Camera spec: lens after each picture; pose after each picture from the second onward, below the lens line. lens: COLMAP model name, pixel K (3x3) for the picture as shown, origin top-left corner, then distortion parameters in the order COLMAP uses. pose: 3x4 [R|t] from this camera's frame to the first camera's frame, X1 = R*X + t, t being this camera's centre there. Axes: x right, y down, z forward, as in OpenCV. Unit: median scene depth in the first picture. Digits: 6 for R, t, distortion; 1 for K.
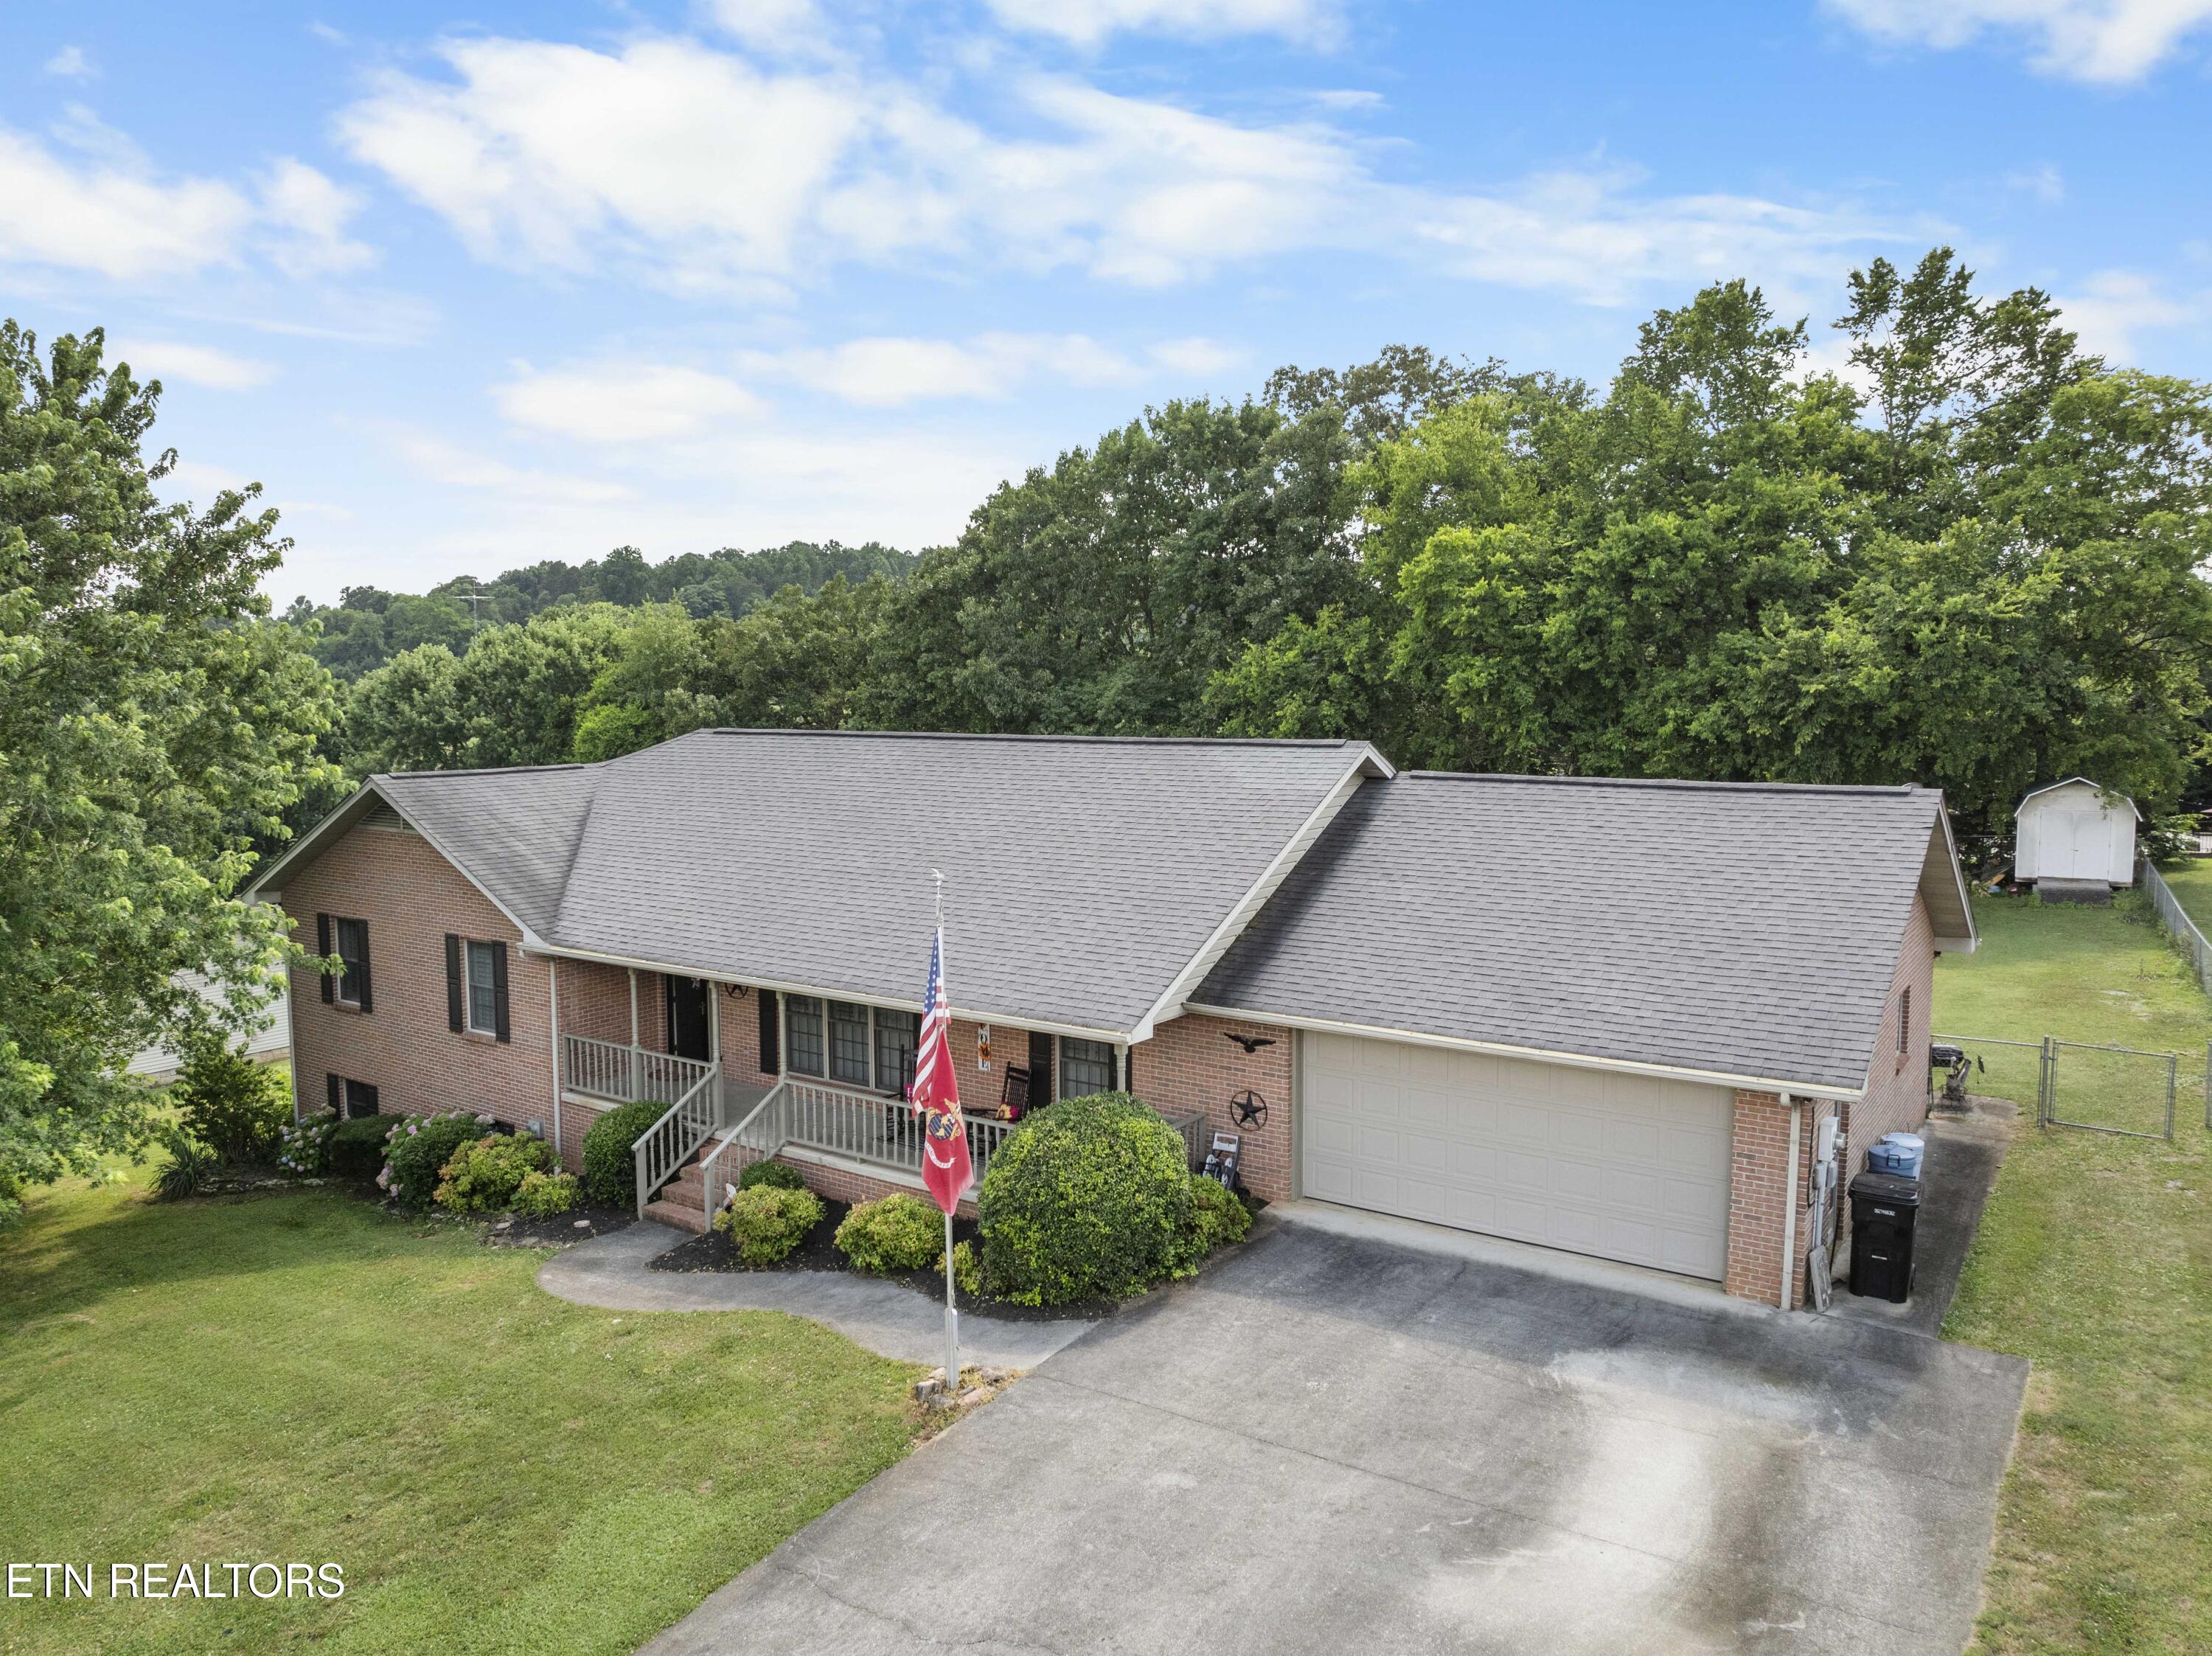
lens RADIAL K [[1559.5, 0, 1167.9], [0, 1559.5, 825.3], [0, 0, 1]] dist [-0.039930, -0.006294]
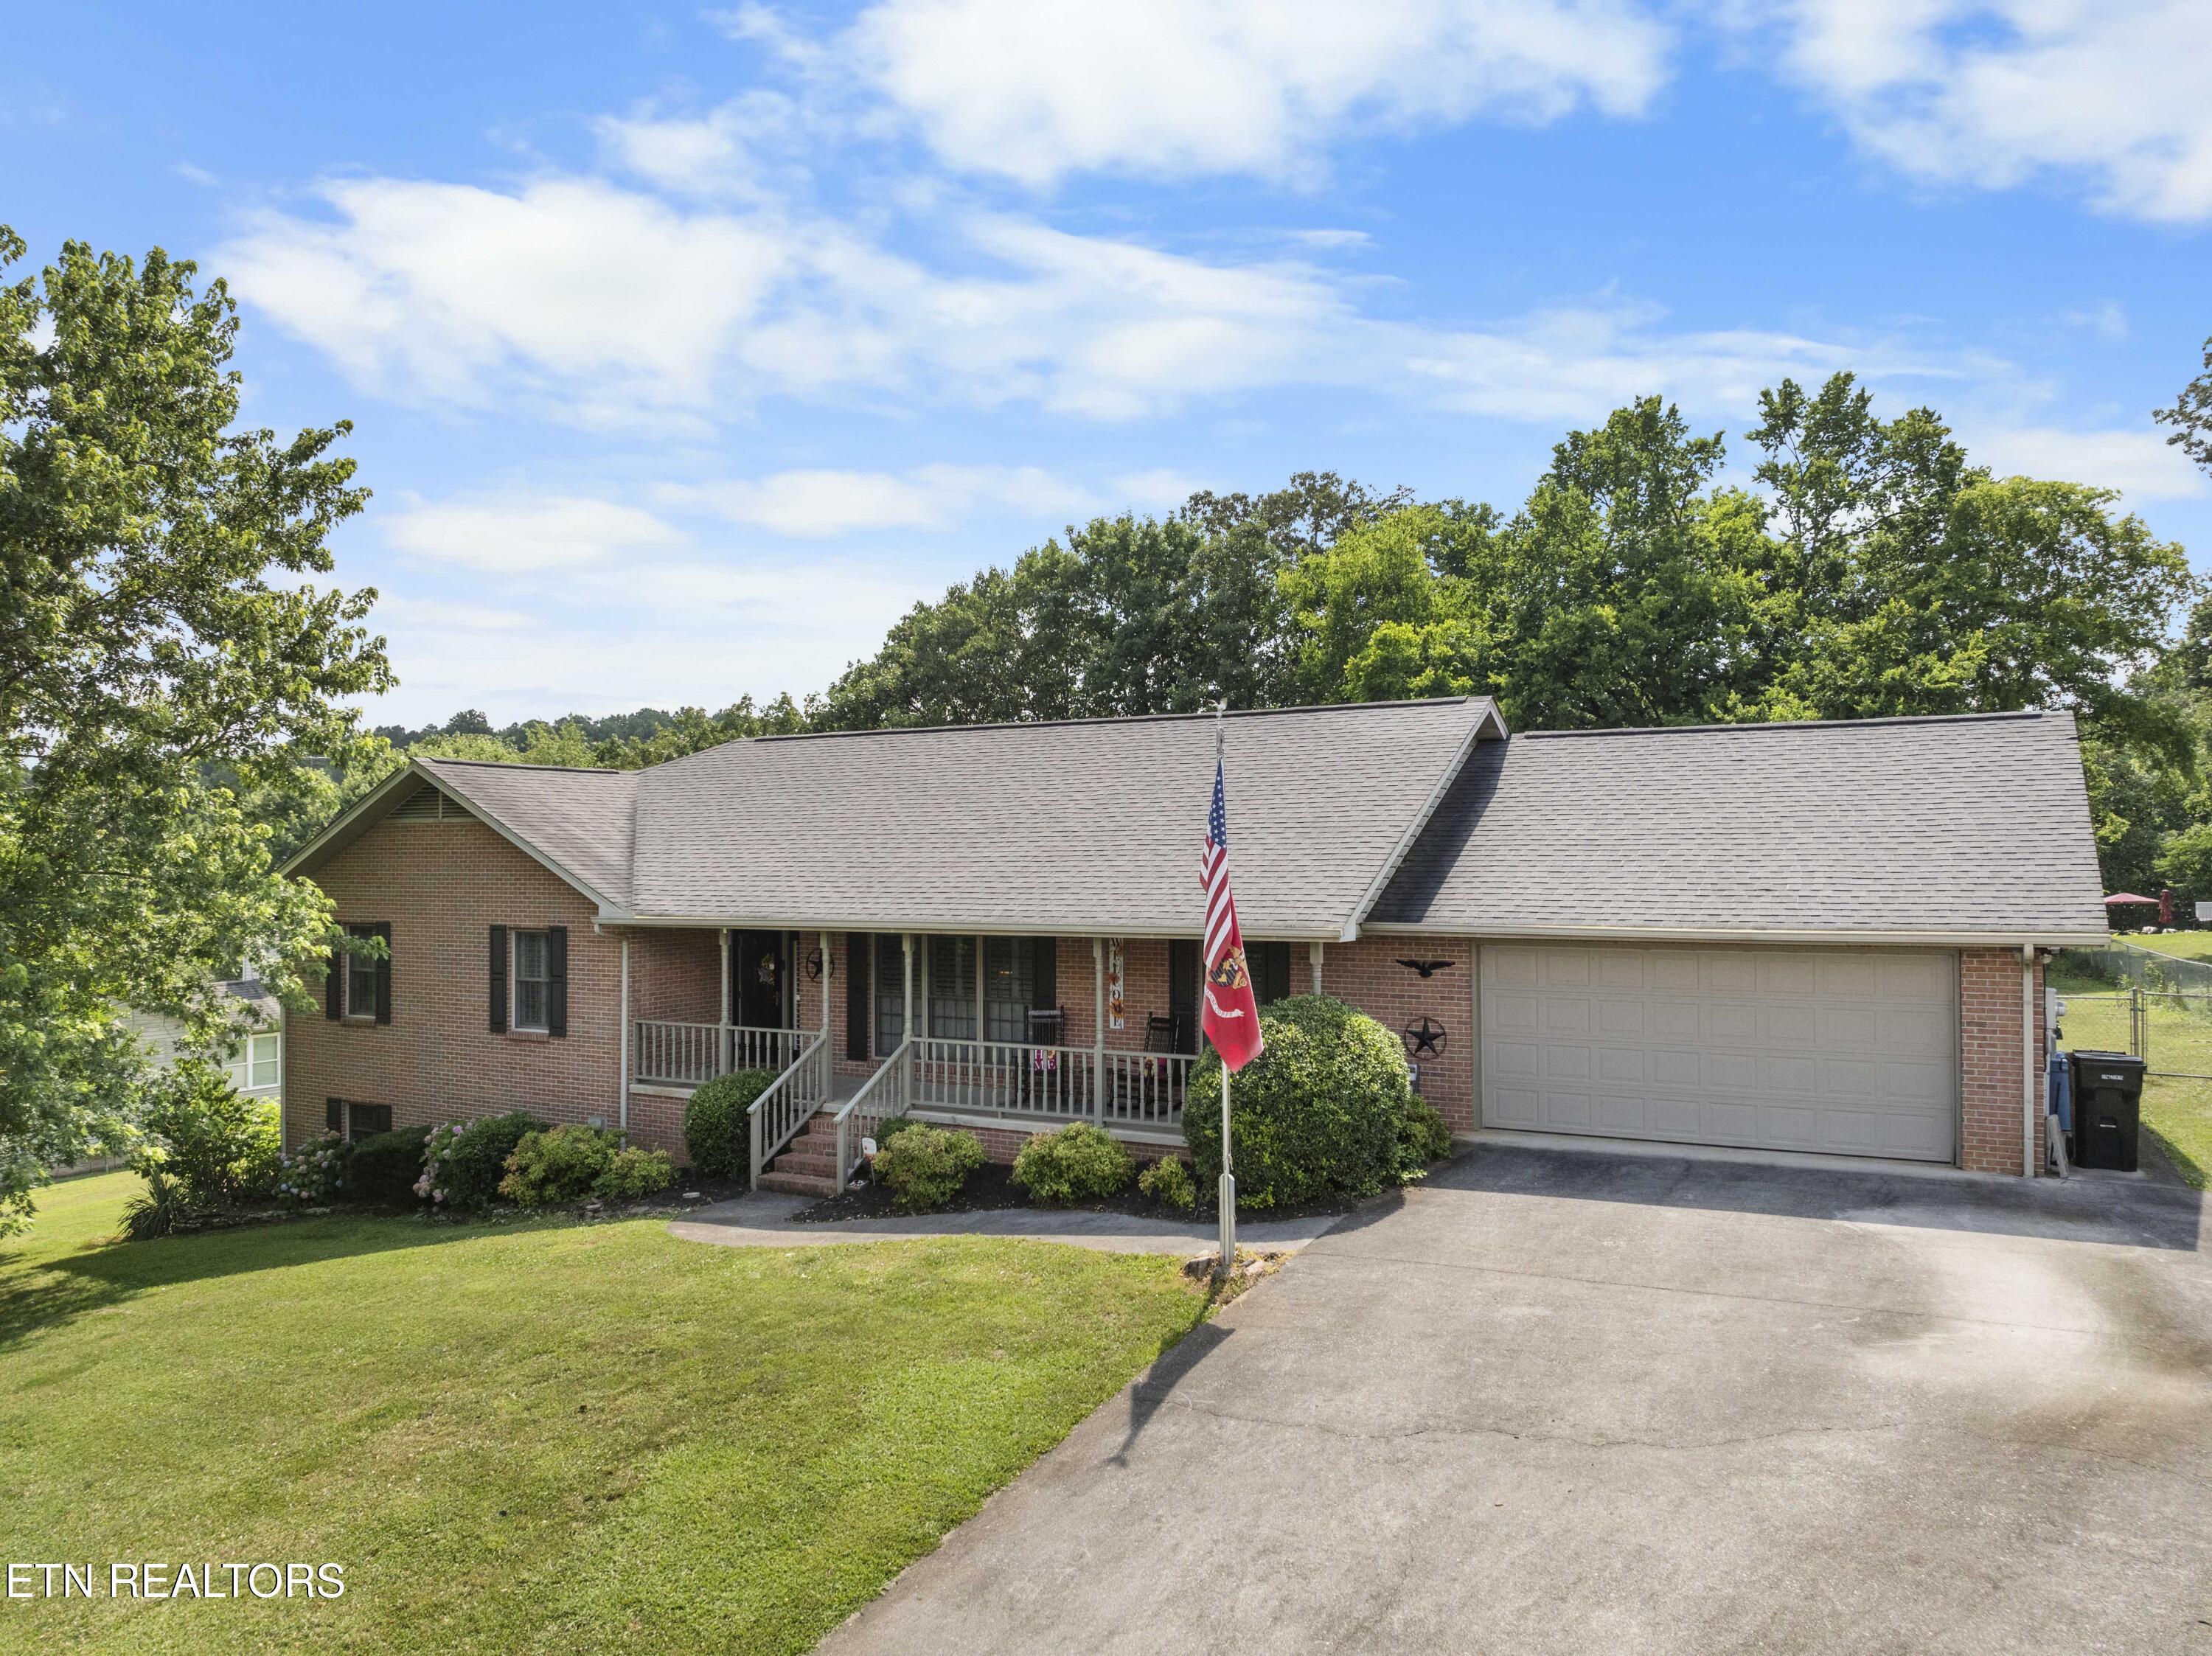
lens RADIAL K [[1556.9, 0, 1141.9], [0, 1556.9, 833.6], [0, 0, 1]] dist [-0.045076, 0.002641]
pose [[0.995428, -0.001890, 0.095499, -0.165227], [0.012952, 0.993241, -0.115347, 0.127189], [-0.094636, 0.116056, 0.988724, 0.035842]]
